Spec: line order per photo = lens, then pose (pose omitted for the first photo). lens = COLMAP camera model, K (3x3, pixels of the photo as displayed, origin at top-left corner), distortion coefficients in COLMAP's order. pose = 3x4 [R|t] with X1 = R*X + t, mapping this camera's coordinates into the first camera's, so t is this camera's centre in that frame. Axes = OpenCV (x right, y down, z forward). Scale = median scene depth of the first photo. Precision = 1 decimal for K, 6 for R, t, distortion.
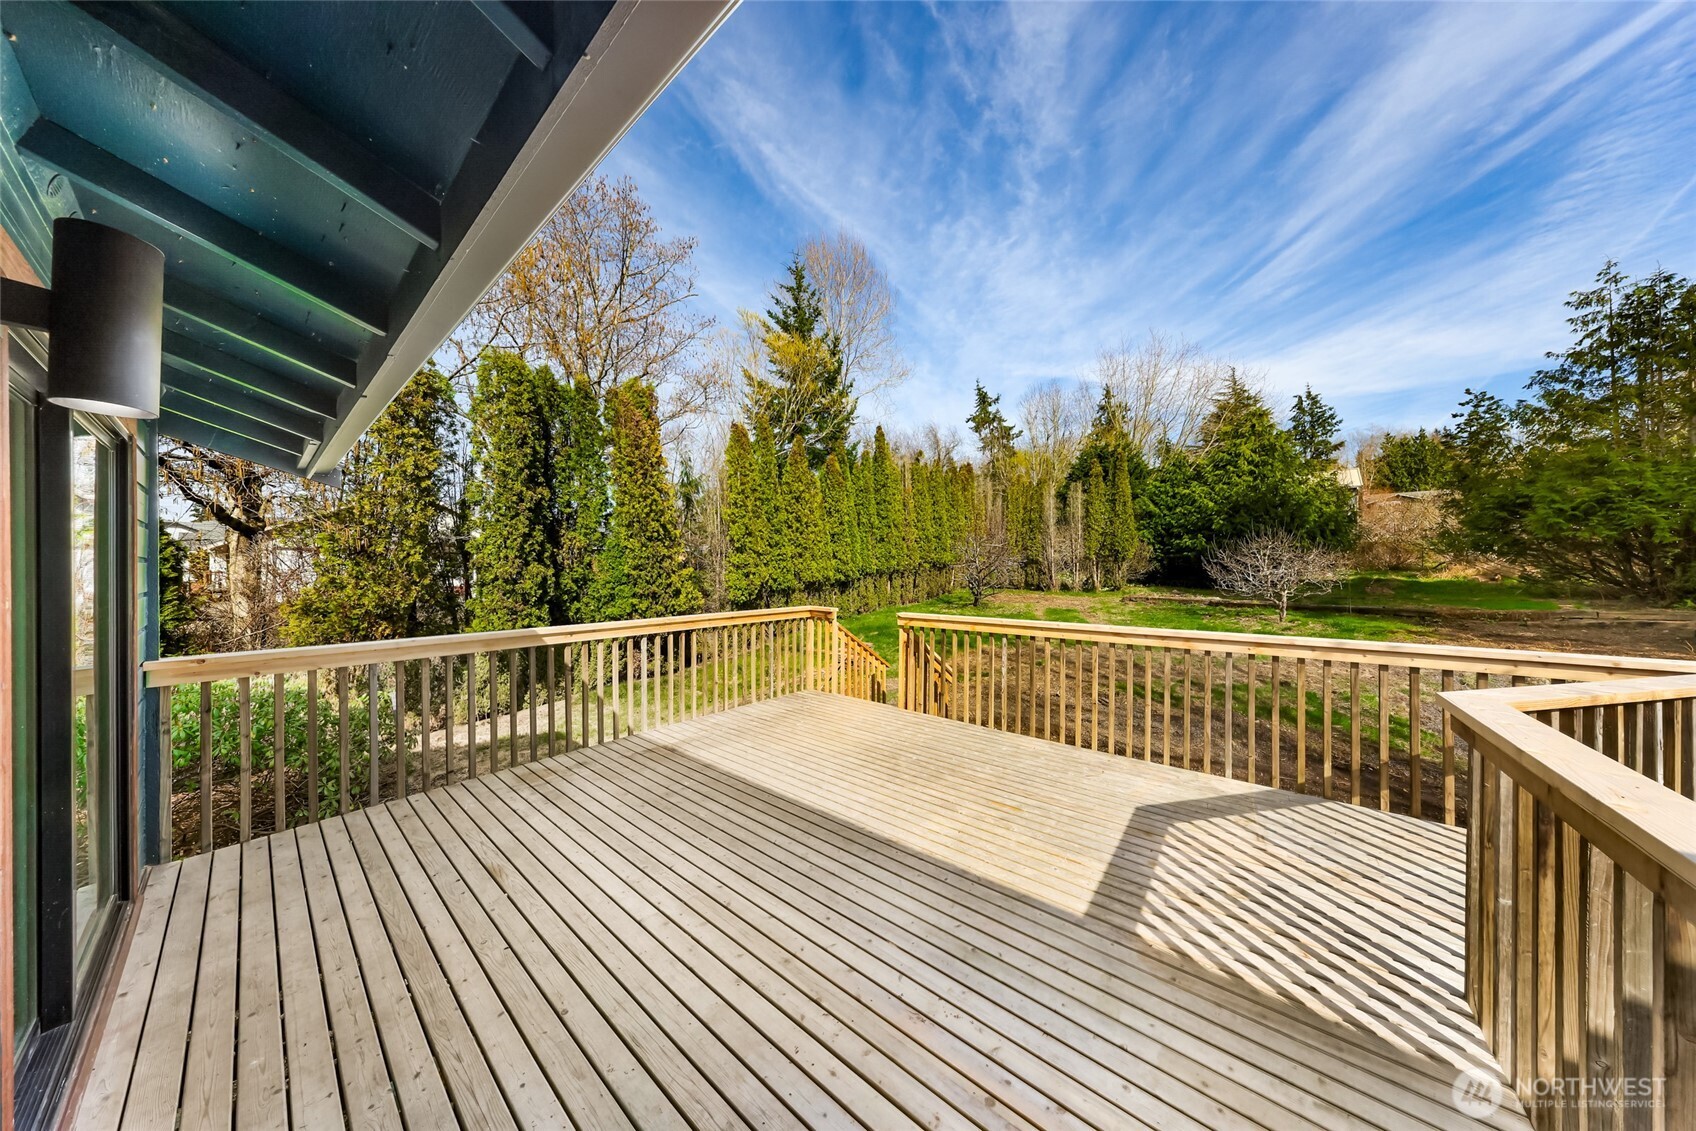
lens RADIAL K [[753.7, 0, 852.0], [0, 753.7, 563.3], [0, 0, 1]] dist [-0.000978, -0.000036]
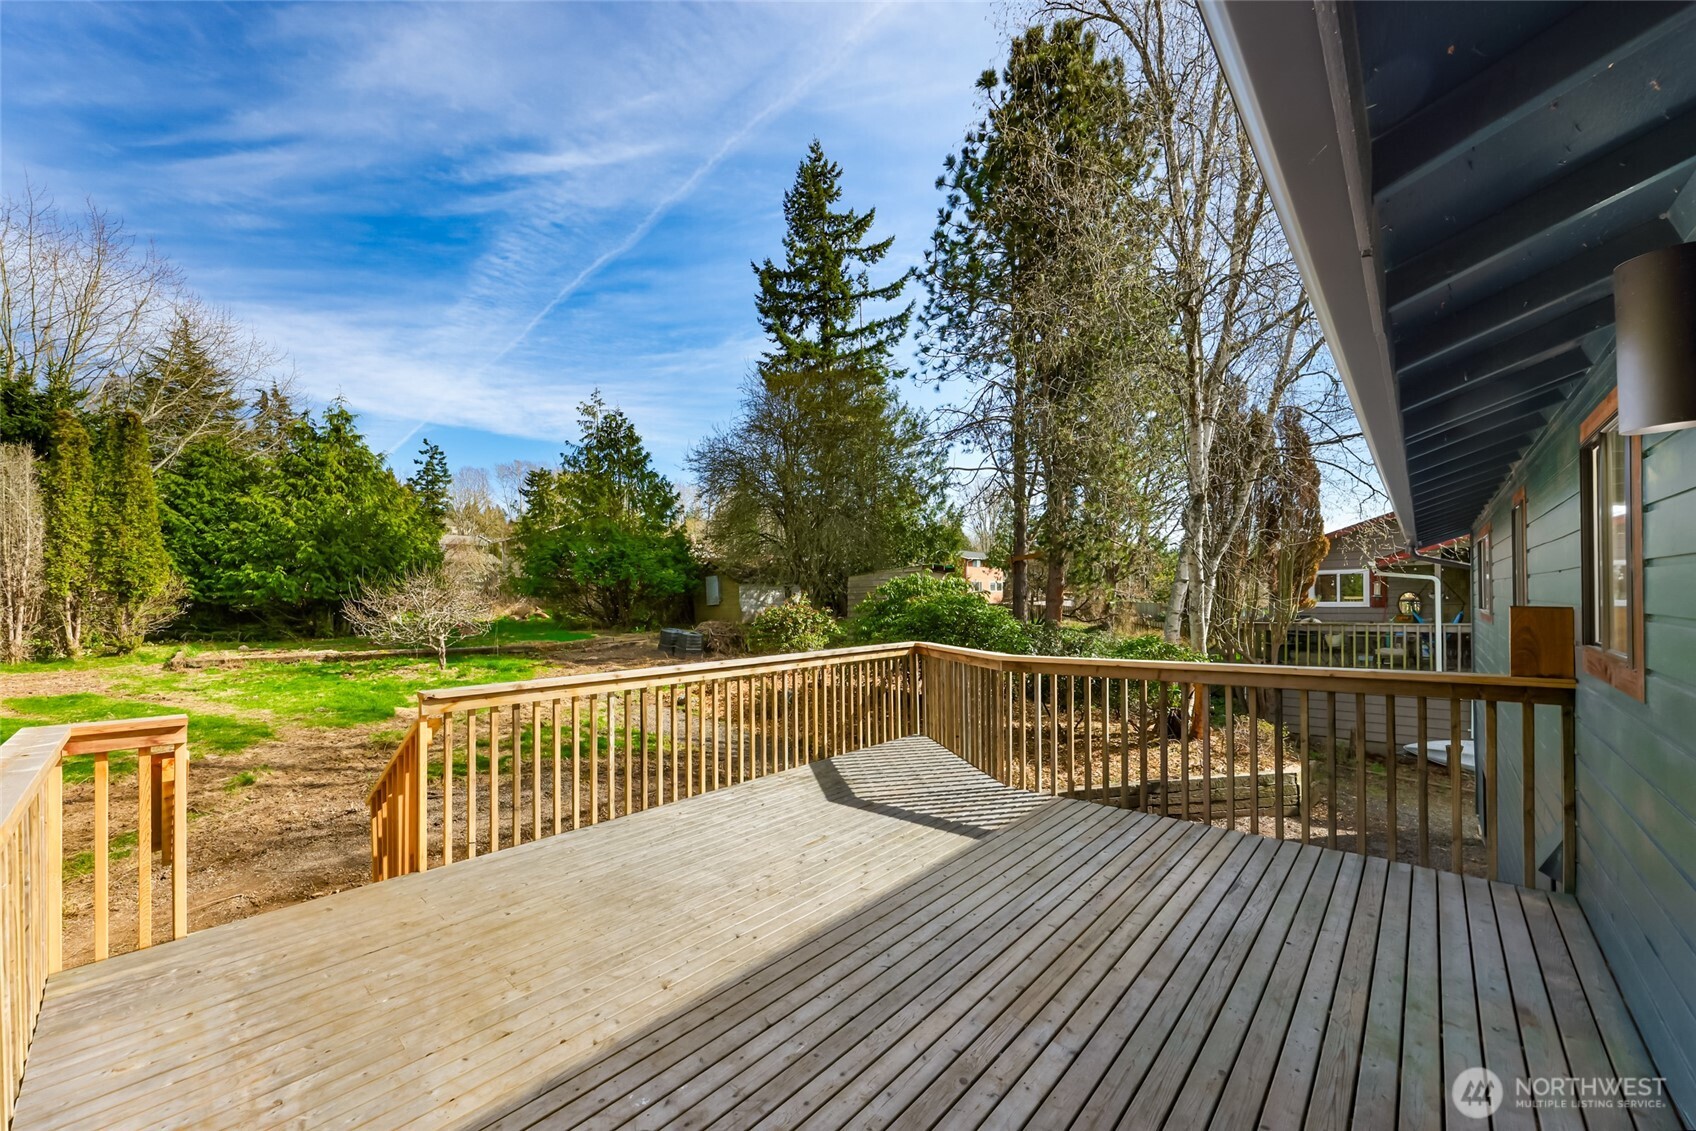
lens RADIAL K [[1058.6, 0, 850.8], [0, 1058.6, 574.3], [0, 0, 1]] dist [0.005043, 0.000454]
pose [[-0.387834, 0.034901, 0.921068, -0.759119], [0.013101, 0.999391, -0.032353, 0.011656], [-0.921636, -0.000481, -0.388055, 1.026234]]
